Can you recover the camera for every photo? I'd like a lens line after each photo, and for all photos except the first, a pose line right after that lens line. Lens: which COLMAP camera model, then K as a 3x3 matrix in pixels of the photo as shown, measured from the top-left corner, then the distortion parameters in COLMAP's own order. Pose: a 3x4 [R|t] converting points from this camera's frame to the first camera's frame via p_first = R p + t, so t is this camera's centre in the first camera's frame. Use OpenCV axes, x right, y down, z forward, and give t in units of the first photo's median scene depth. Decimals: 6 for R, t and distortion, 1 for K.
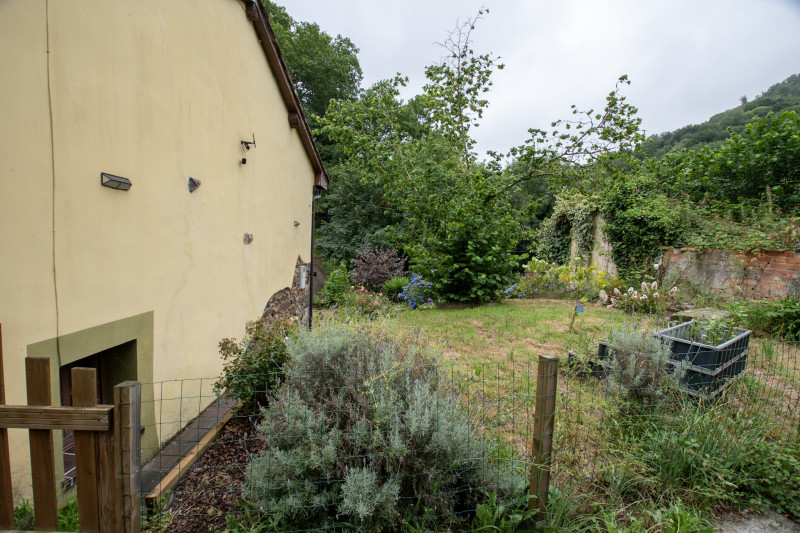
lens RADIAL K [[350.7, 0, 394.2], [0, 350.7, 271.1], [0, 0, 1]] dist [0.018155, -0.031465]
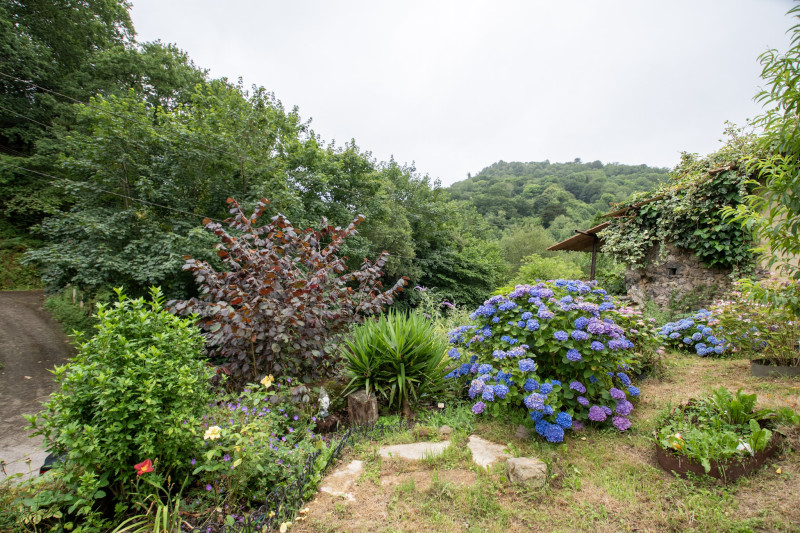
lens RADIAL K [[350.7, 0, 394.2], [0, 350.7, 271.1], [0, 0, 1]] dist [0.018155, -0.031465]
pose [[0.832708, 0.014459, 0.553524, -0.035220], [0.043345, 0.994889, -0.091195, 0.001549], [-0.552014, 0.099932, 0.827825, 0.174827]]
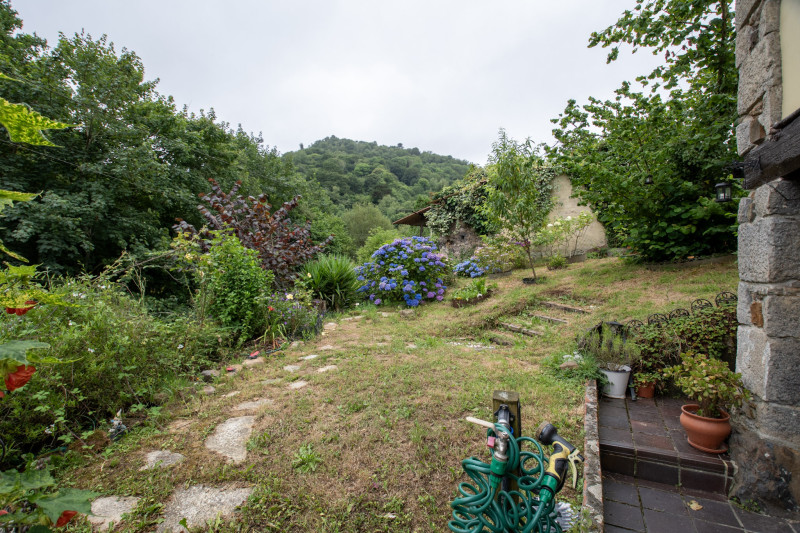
lens RADIAL K [[350.7, 0, 394.2], [0, 350.7, 271.1], [0, 0, 1]] dist [0.018155, -0.031465]
pose [[0.496103, -0.048340, 0.866917, -0.089274], [0.079109, 0.996813, 0.010312, 0.009140], [-0.864652, 0.063465, 0.498346, 0.154632]]
